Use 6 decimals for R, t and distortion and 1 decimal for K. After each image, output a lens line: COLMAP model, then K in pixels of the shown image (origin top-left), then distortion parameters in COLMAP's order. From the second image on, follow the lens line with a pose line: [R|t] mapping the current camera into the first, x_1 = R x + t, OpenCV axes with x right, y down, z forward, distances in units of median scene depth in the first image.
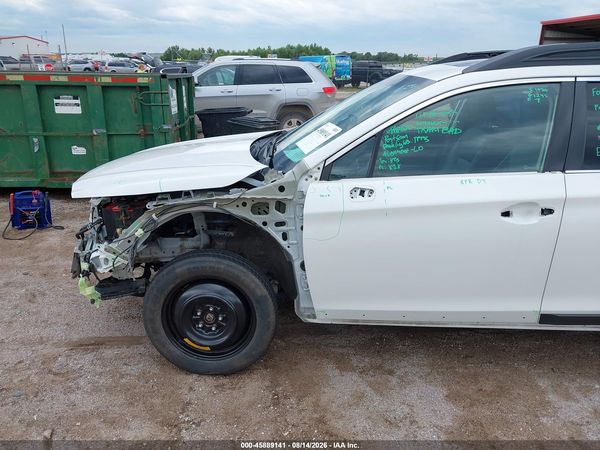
lens RADIAL K [[468.4, 0, 291.5], [0, 468.4, 226.7], [0, 0, 1]] dist [0.079259, -0.105787]
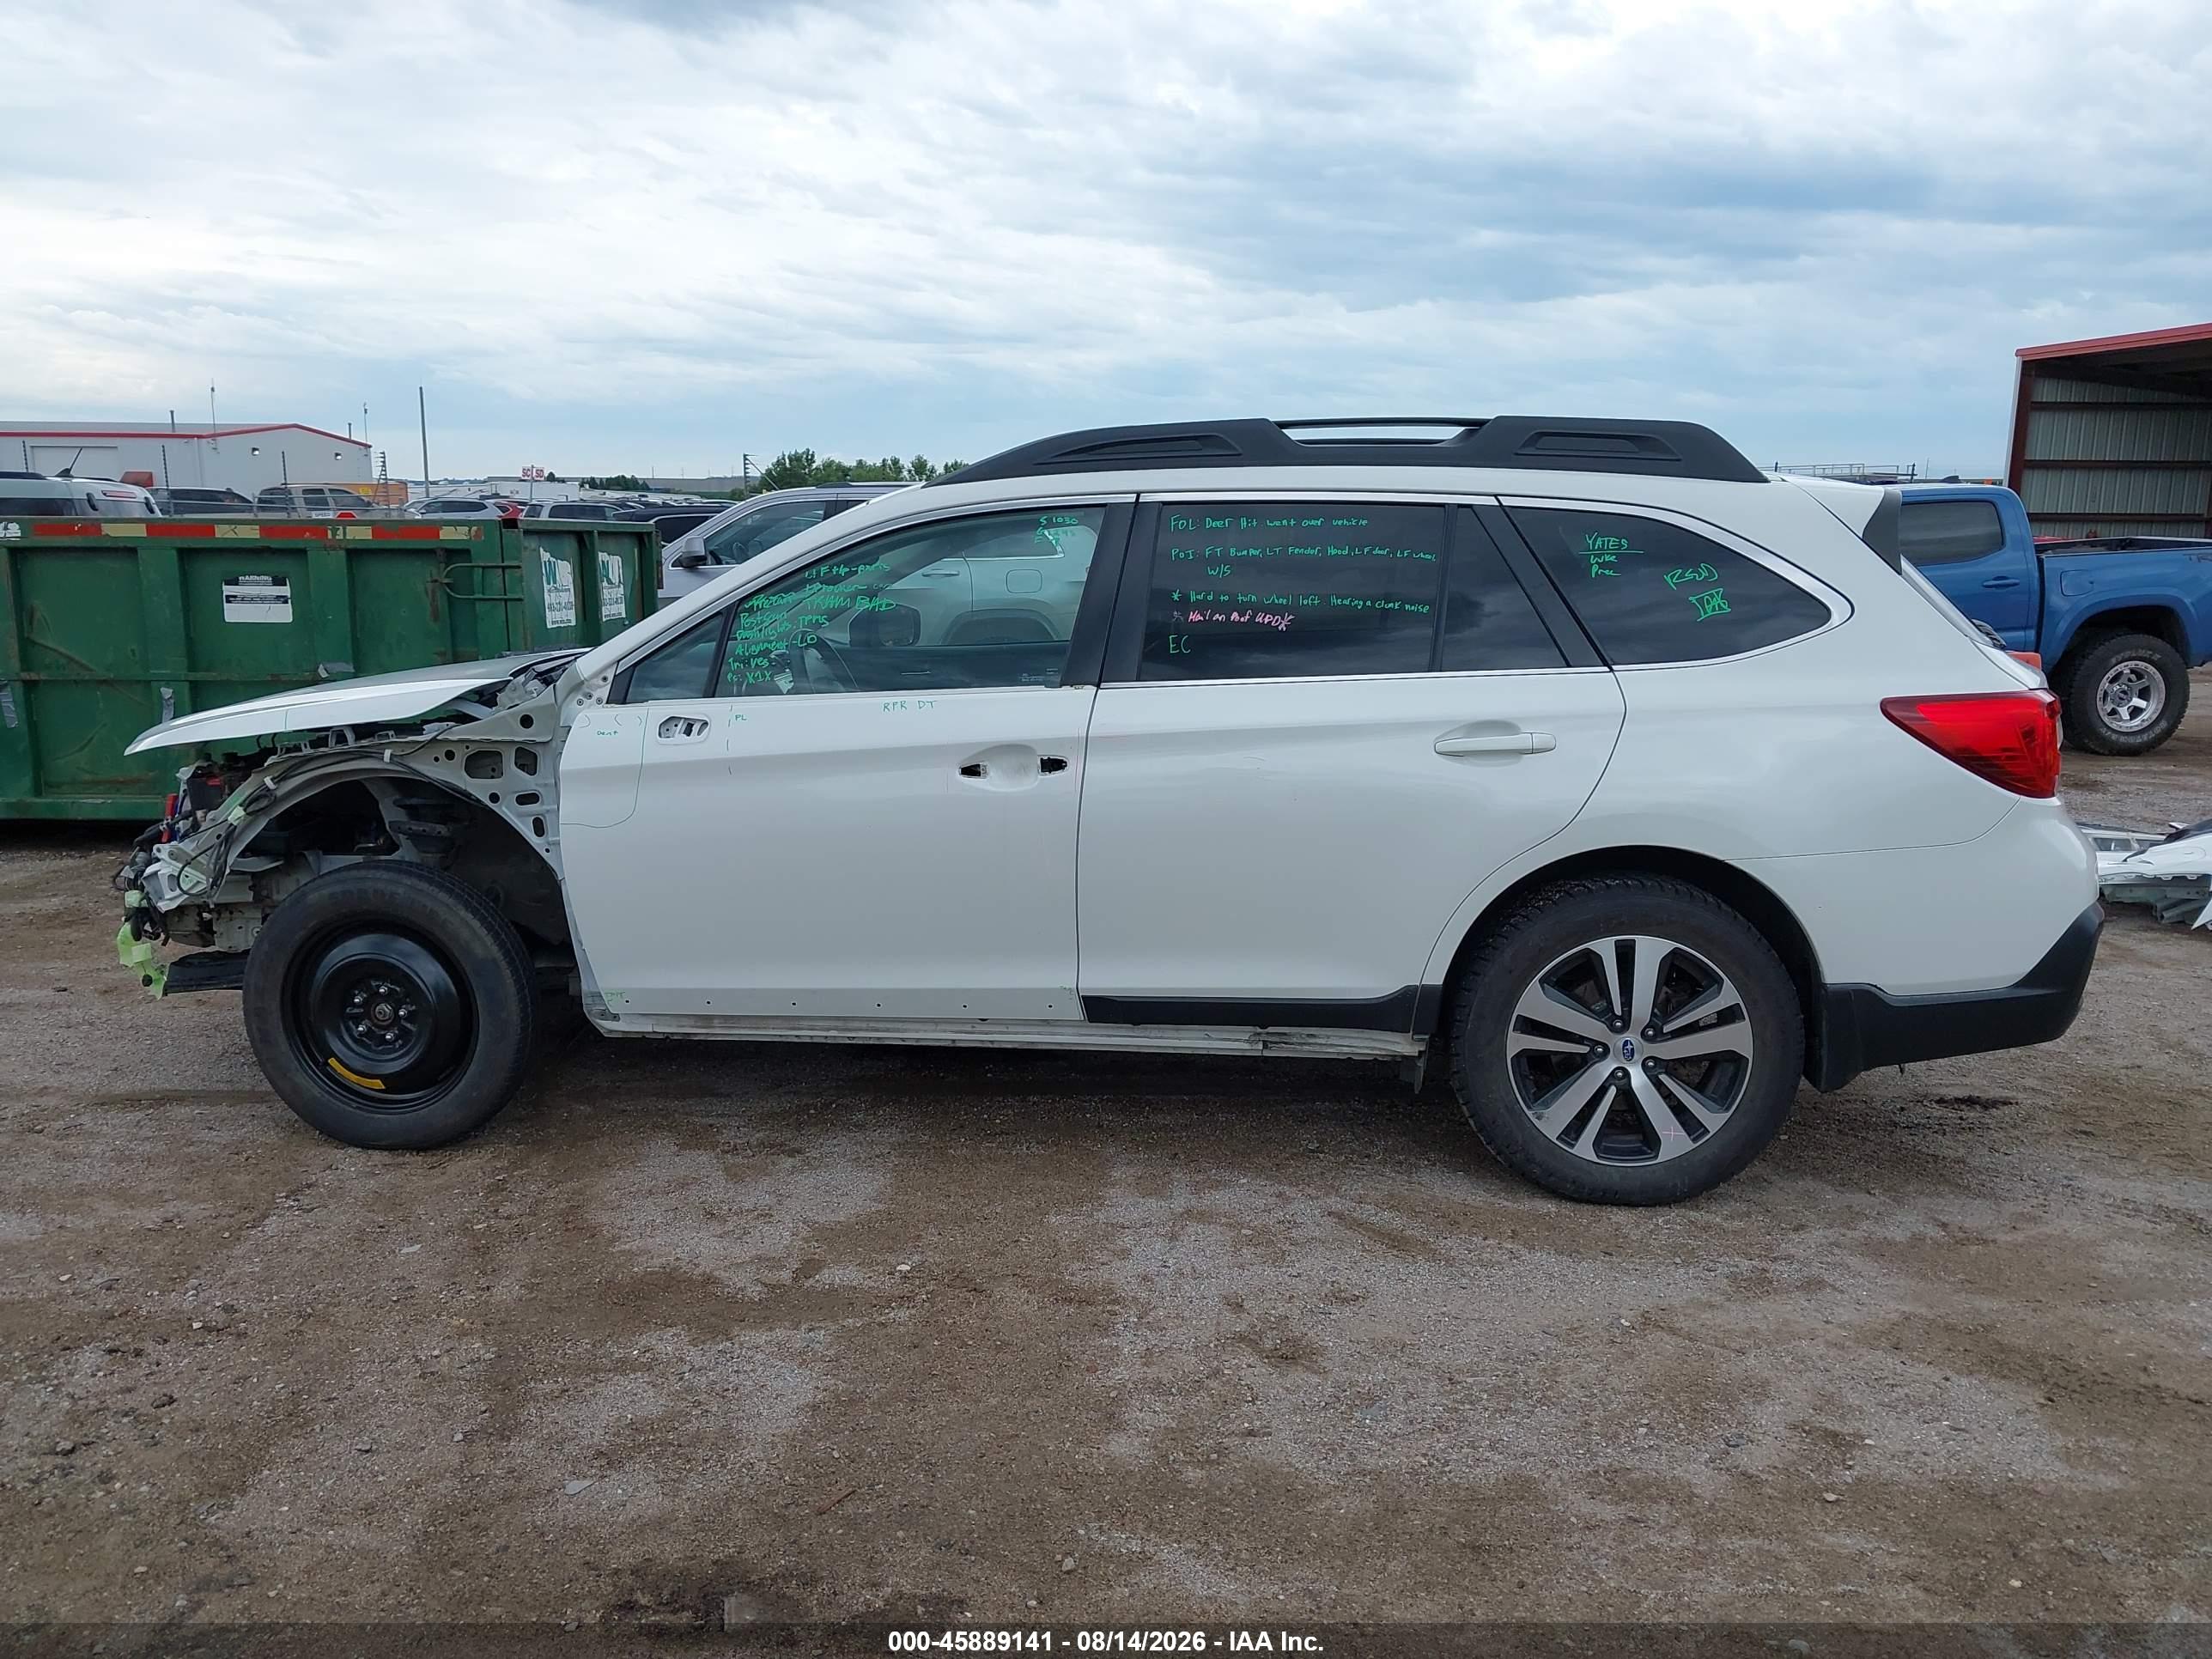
lens RADIAL K [[1748.5, 0, 1069.8], [0, 1748.5, 827.7], [0, 0, 1]] dist [0.014525, -0.002429]
pose [[0.996879, 0.004546, -0.078809, 0.642797], [-0.016250, 0.988777, -0.148514, 0.269168], [0.077249, 0.149331, 0.985765, -0.662356]]
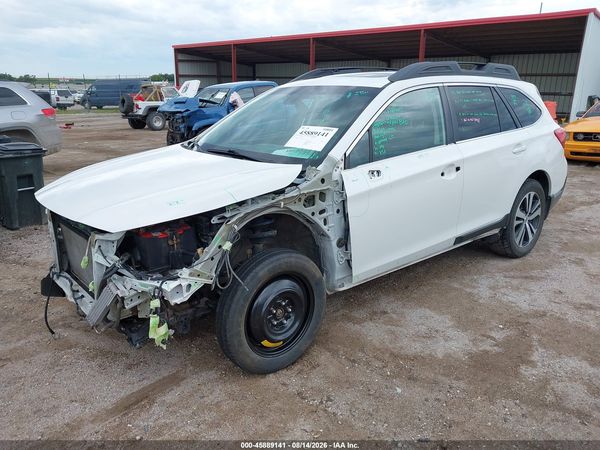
lens RADIAL K [[468.4, 0, 291.5], [0, 468.4, 226.7], [0, 0, 1]] dist [0.079259, -0.105787]
pose [[0.749358, -0.206101, 0.629273, -0.812309], [0.230712, 0.972044, 0.043628, -0.037640], [-0.620673, 0.112488, 0.775959, 0.146924]]
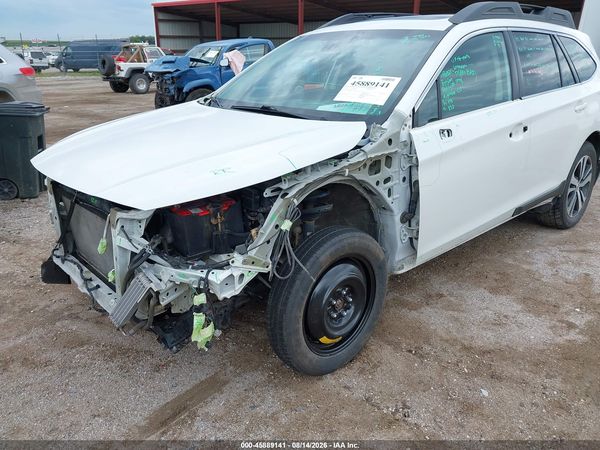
lens RADIAL K [[468.4, 0, 291.5], [0, 468.4, 226.7], [0, 0, 1]] dist [0.079259, -0.105787]
pose [[0.725202, -0.257031, 0.638762, -0.795200], [0.237207, 0.964184, 0.118671, -0.074068], [-0.646386, 0.065458, 0.760198, 0.397301]]
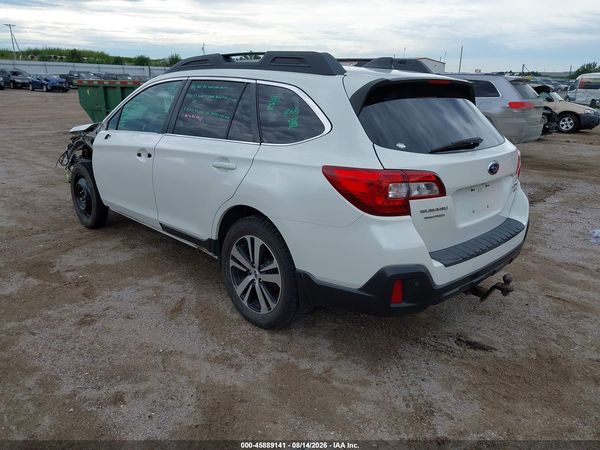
lens RADIAL K [[468.4, 0, 291.5], [0, 468.4, 226.7], [0, 0, 1]] dist [0.079259, -0.105787]
pose [[0.709839, 0.208686, -0.672739, 1.935267], [-0.232863, 0.970926, 0.055480, 0.003287], [0.664758, 0.117275, 0.737797, 0.110411]]
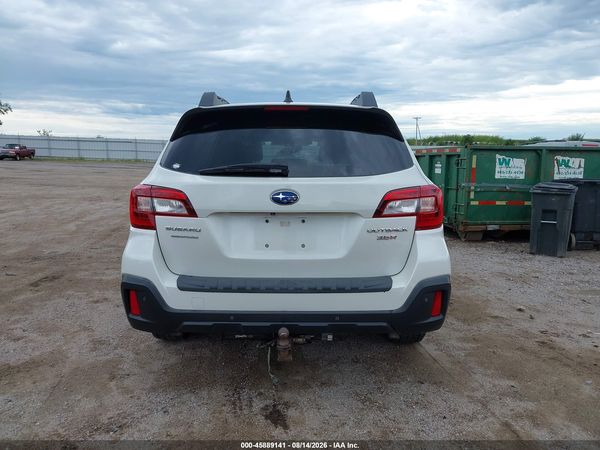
lens RADIAL K [[474.3, 0, 290.2], [0, 474.3, 224.5], [0, 0, 1]] dist [0.014525, -0.002429]
pose [[0.012615, 0.123991, -0.992203, 2.464110], [-0.319494, 0.940766, 0.113501, -0.247243], [0.947504, 0.315571, 0.051483, 1.240827]]
